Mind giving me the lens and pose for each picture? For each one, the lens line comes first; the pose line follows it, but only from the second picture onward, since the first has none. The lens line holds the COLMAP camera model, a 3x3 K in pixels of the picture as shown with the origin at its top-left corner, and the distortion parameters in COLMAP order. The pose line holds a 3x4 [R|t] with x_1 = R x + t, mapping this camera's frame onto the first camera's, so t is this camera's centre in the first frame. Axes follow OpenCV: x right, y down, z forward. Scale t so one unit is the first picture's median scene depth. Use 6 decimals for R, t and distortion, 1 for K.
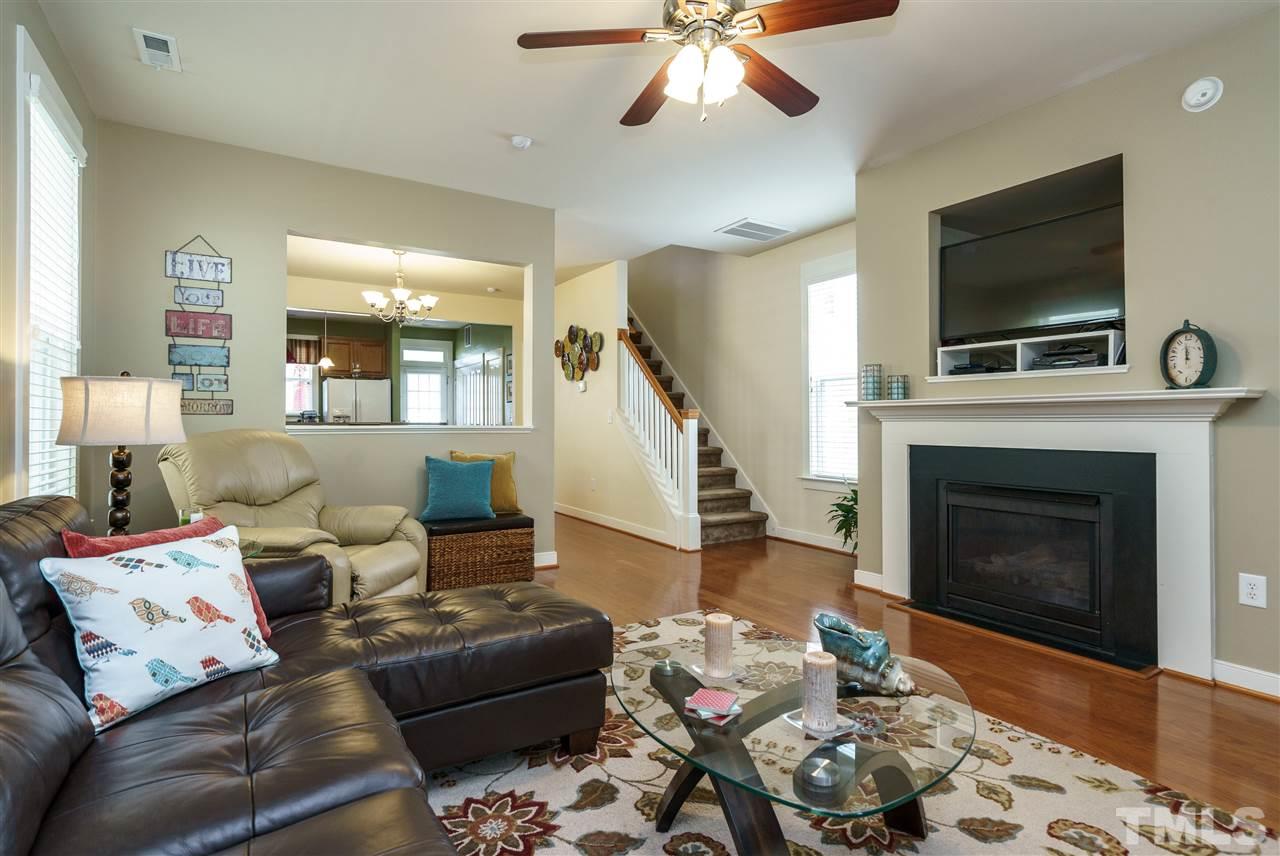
lens RADIAL K [[645.6, 0, 667.6], [0, 645.6, 422.9], [0, 0, 1]] dist [0.005208, 0.002942]
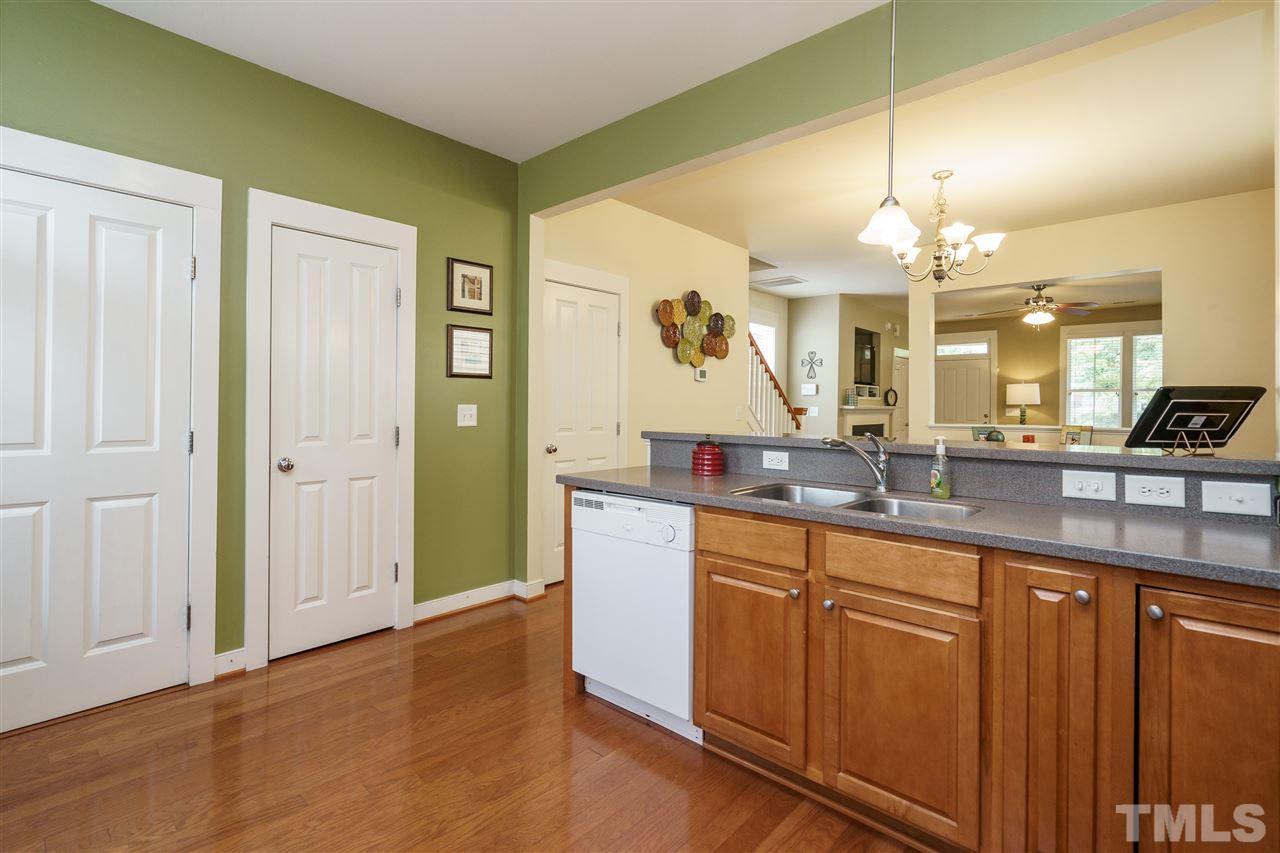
lens RADIAL K [[583.1, 0, 600.5], [0, 583.1, 403.7], [0, 0, 1]] dist [-0.003232, -0.000640]
pose [[-0.202397, 0.000797, 0.979303, -1.606484], [-0.004968, 0.999986, -0.001841, -0.037863], [-0.979291, -0.005238, -0.202390, 2.481795]]
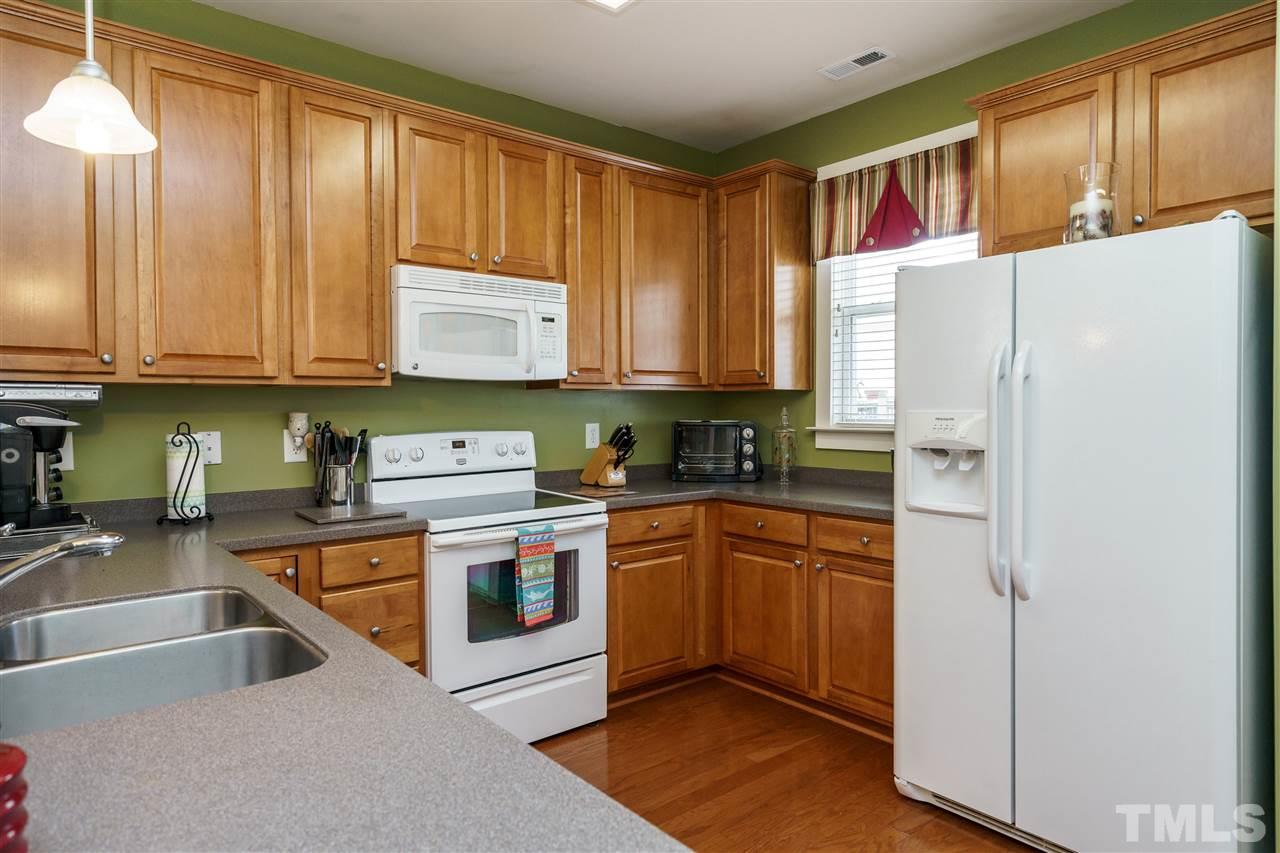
lens RADIAL K [[751.7, 0, 643.2], [0, 751.7, 415.9], [0, 0, 1]] dist [0.005618, 0.001608]
pose [[0.098725, 0.011804, -0.995045, -0.759303], [-0.001073, 0.999930, 0.011756, -0.060742], [0.995114, -0.000093, 0.098731, 2.377480]]
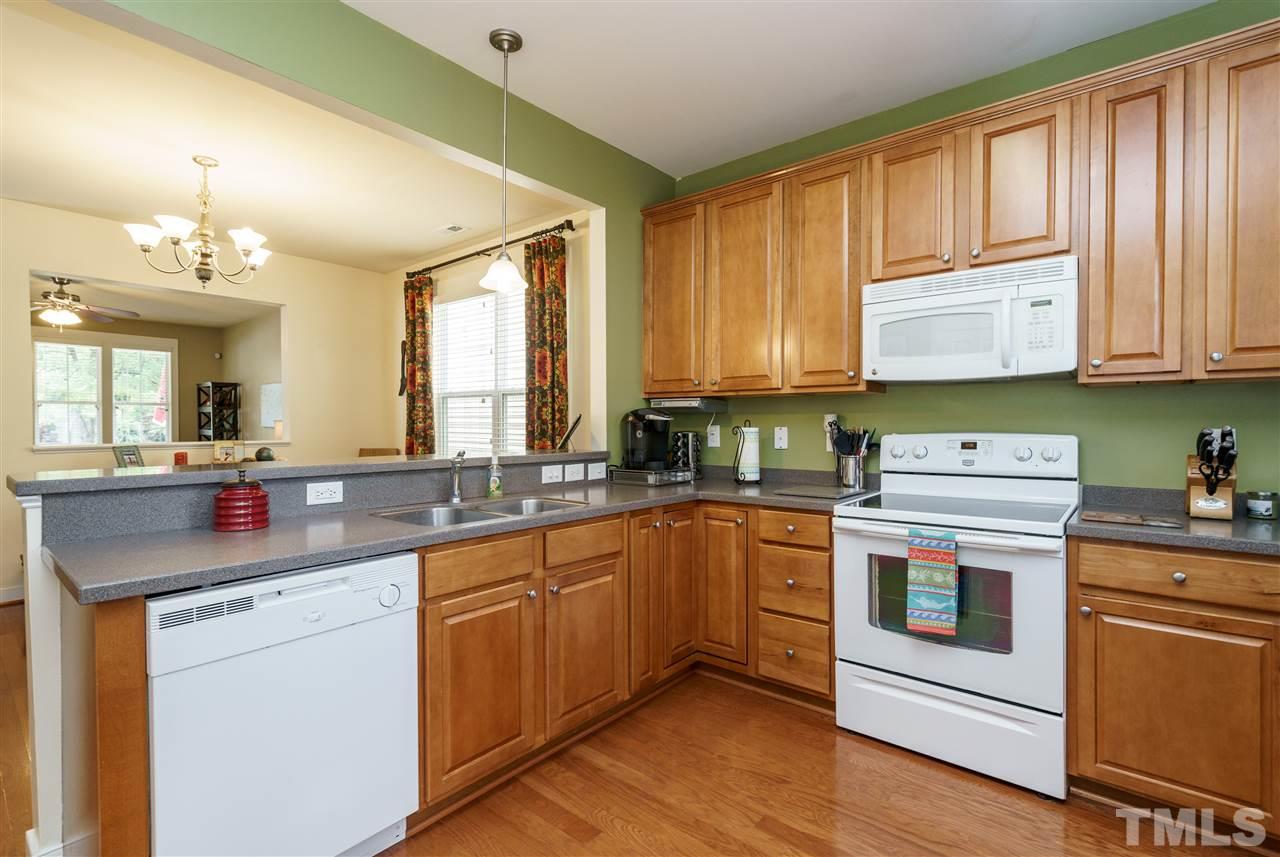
lens RADIAL K [[602.4, 0, 661.0], [0, 602.4, 426.8], [0, 0, 1]] dist [-0.002065, 0.001095]
pose [[-0.954878, 0.000012, -0.296998, -1.097774], [-0.002819, 0.999955, 0.009103, -0.044392], [0.296985, 0.009530, -0.954835, 2.807179]]
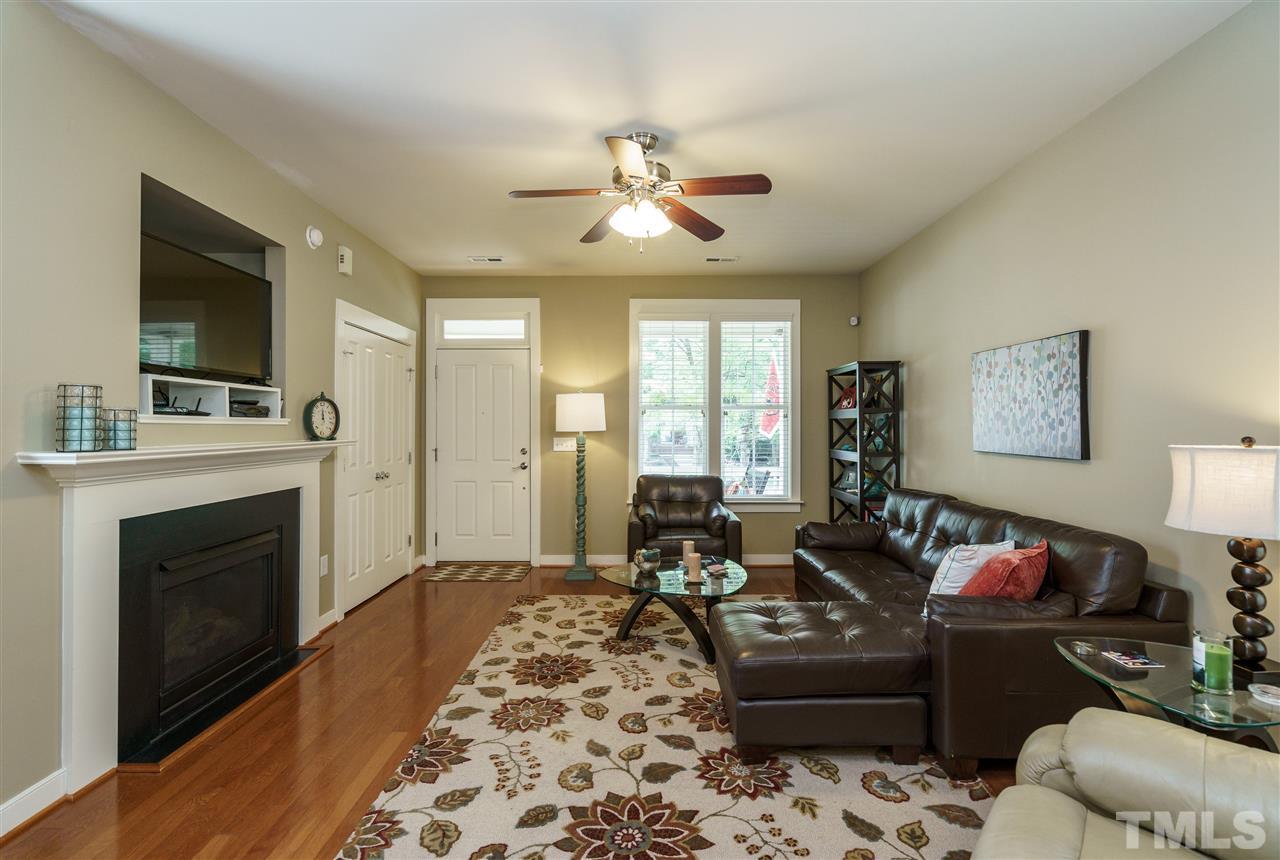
lens RADIAL K [[600.8, 0, 638.9], [0, 600.8, 426.6], [0, 0, 1]] dist [-0.005434, 0.002186]
pose [[-0.839238, 0.000760, 0.543764, -0.402958], [0.002807, 0.999992, 0.002933, -0.063356], [-0.543757, 0.003988, -0.839233, 1.308649]]
